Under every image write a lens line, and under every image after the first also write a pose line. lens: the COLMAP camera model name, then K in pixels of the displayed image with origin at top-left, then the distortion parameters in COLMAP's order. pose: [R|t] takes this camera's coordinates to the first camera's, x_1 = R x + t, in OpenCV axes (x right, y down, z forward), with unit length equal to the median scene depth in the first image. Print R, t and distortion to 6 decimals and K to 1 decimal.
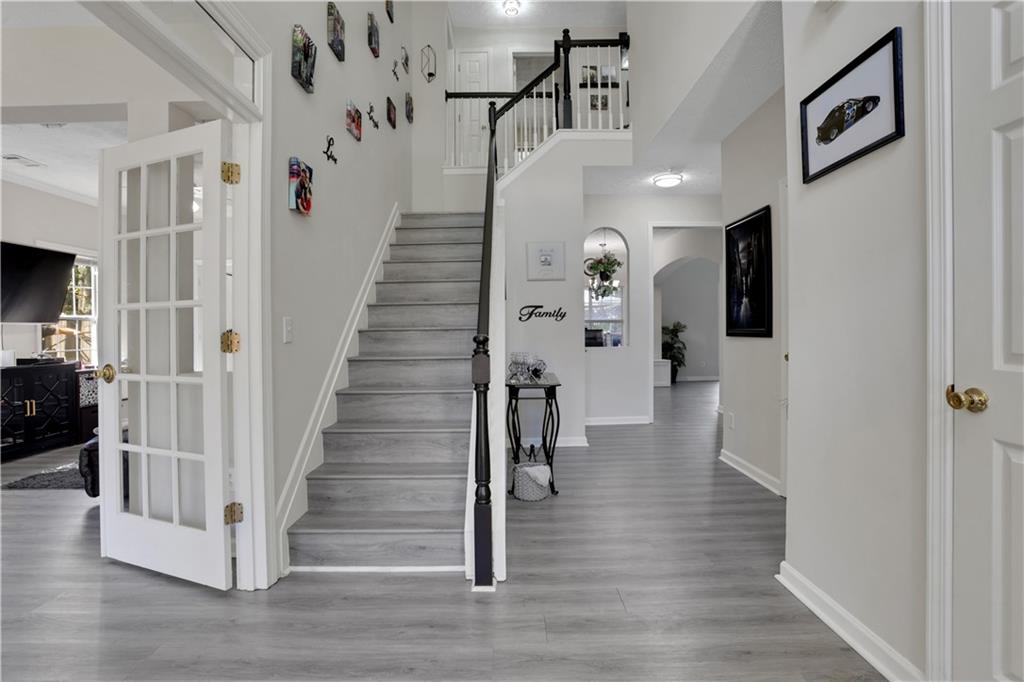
lens RADIAL K [[477.1, 0, 510.9], [0, 477.1, 336.4], [0, 0, 1]] dist [-0.021461, 0.000301]
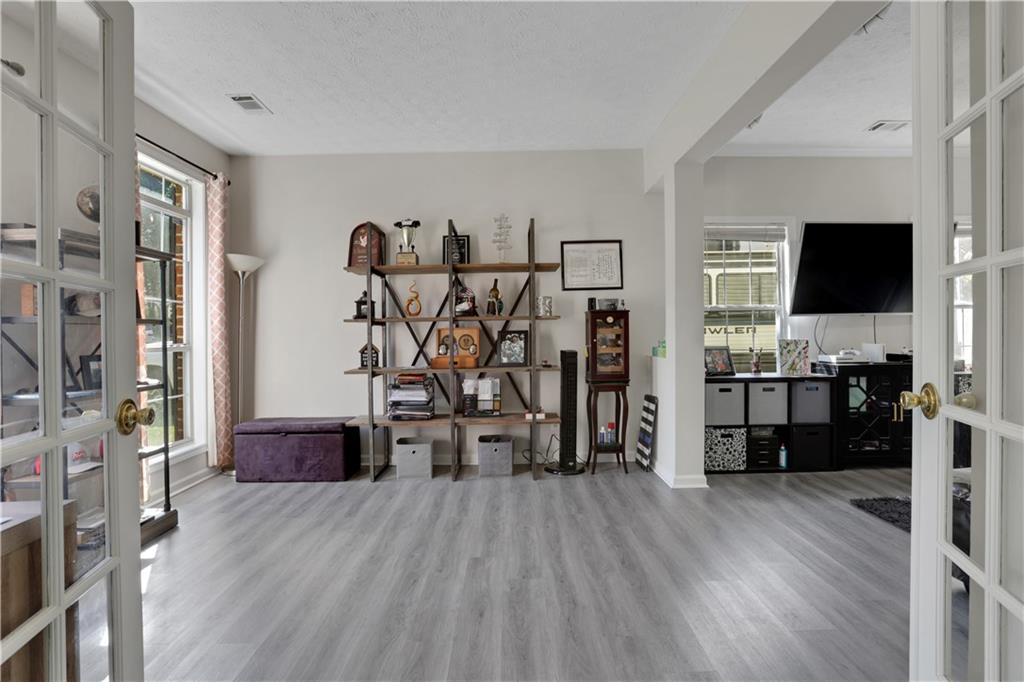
lens RADIAL K [[477.1, 0, 510.9], [0, 477.1, 336.4], [0, 0, 1]] dist [-0.021461, 0.000301]
pose [[0.016505, 0.016567, -0.999727, -0.180034], [0.000766, 0.999862, 0.016582, -0.000996], [0.999863, -0.001039, 0.016490, 0.275191]]
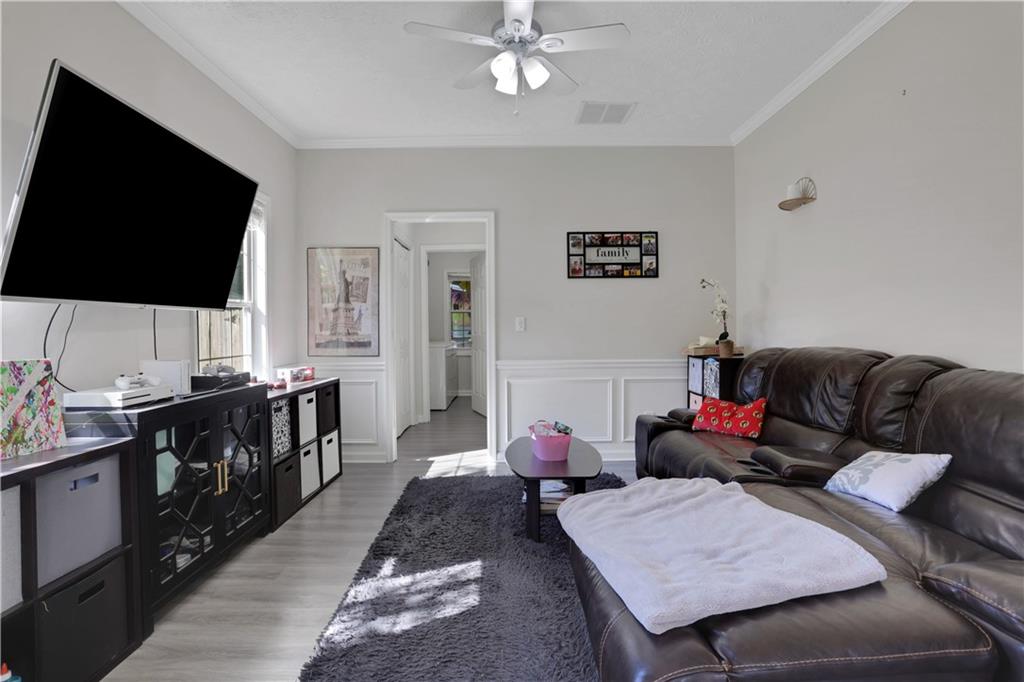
lens RADIAL K [[477.1, 0, 510.9], [0, 477.1, 336.4], [0, 0, 1]] dist [-0.021461, 0.000301]
pose [[0.999999, 0.001405, 0.000694, -0.727912], [-0.001410, 0.999978, 0.006480, -0.000317], [-0.000685, -0.006481, 0.999979, 0.499742]]
